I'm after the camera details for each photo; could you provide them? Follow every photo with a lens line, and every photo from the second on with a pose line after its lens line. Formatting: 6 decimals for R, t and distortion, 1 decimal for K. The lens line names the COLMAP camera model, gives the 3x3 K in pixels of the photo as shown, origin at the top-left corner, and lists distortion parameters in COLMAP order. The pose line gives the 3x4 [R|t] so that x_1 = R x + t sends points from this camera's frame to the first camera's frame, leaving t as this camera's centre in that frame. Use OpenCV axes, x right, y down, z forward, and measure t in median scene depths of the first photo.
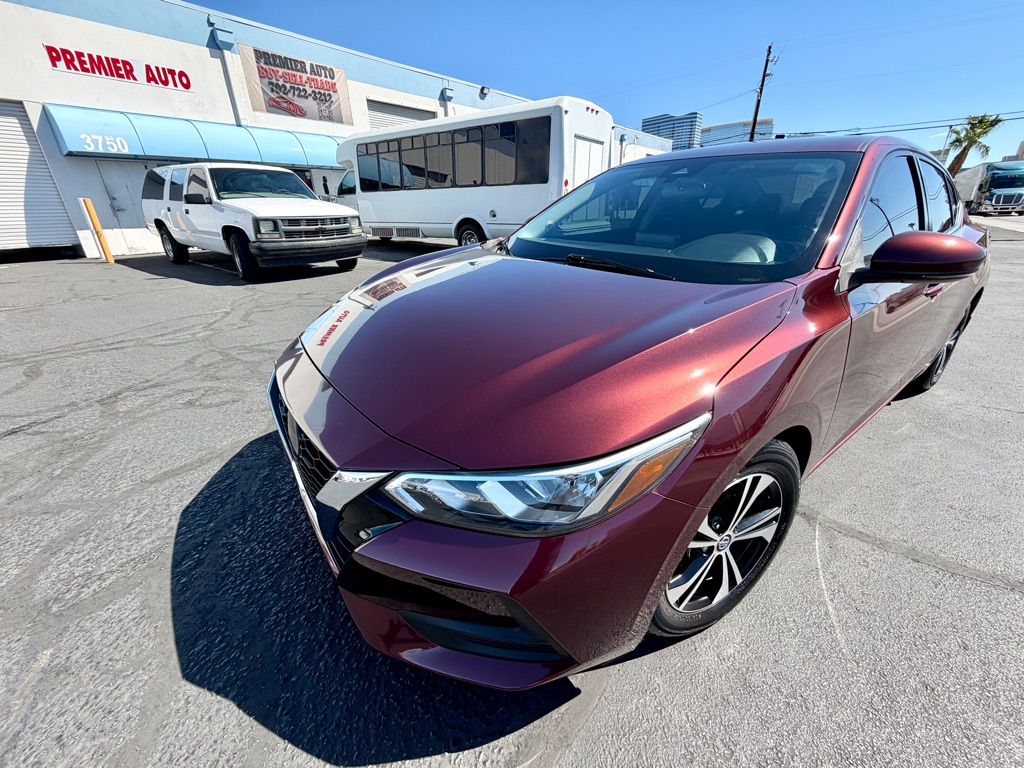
lens RADIAL K [[410.1, 0, 505.3], [0, 410.1, 376.3], [0, 0, 1]] dist [-0.000714, 0.000280]
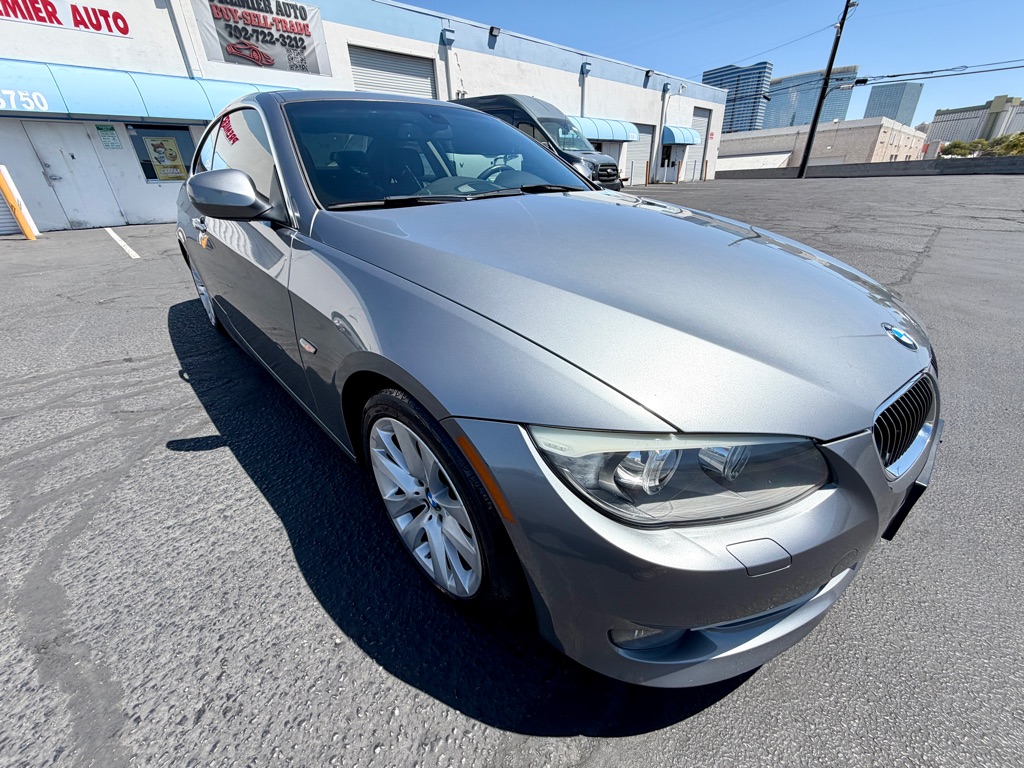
lens RADIAL K [[410.1, 0, 505.3], [0, 410.1, 376.3], [0, 0, 1]] dist [-0.000714, 0.000280]
pose [[0.994968, 0.031249, -0.095193, 0.111654], [-0.024885, 0.997420, 0.067328, -0.048433], [0.097051, -0.064621, 0.993179, 0.144173]]
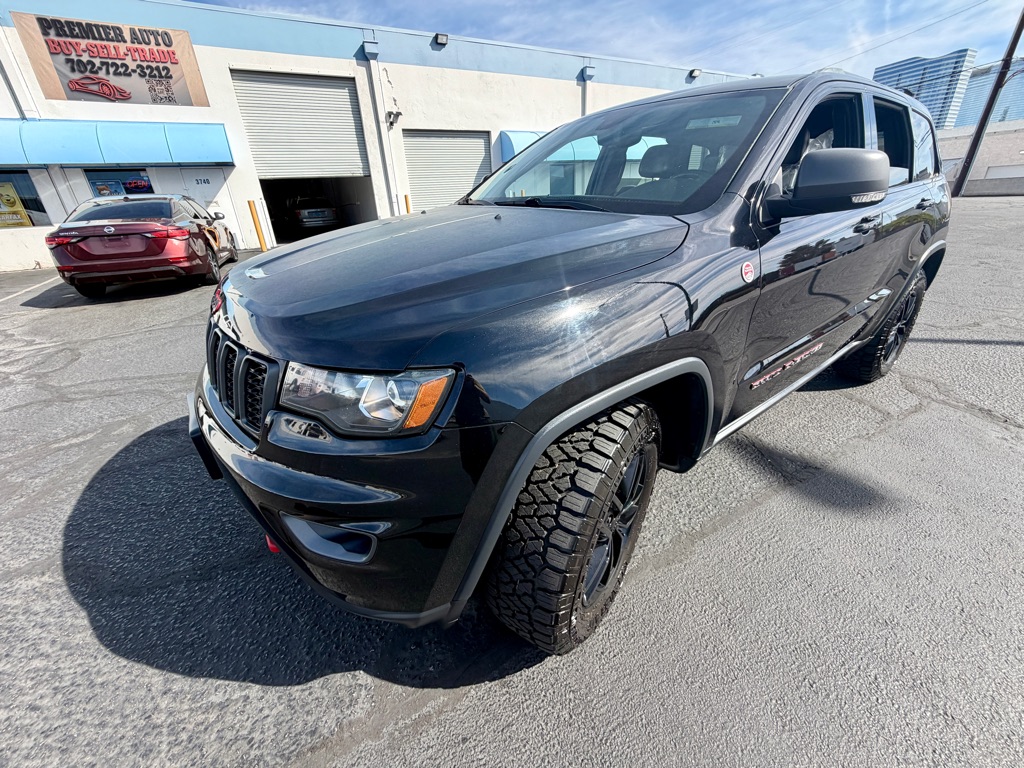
lens RADIAL K [[410.1, 0, 505.3], [0, 410.1, 376.3], [0, 0, 1]] dist [-0.000714, 0.000280]
pose [[0.930941, 0.123955, -0.343487, 0.536253], [-0.112673, 0.992234, 0.052698, -0.239202], [0.347351, -0.010357, 0.937678, 0.525925]]
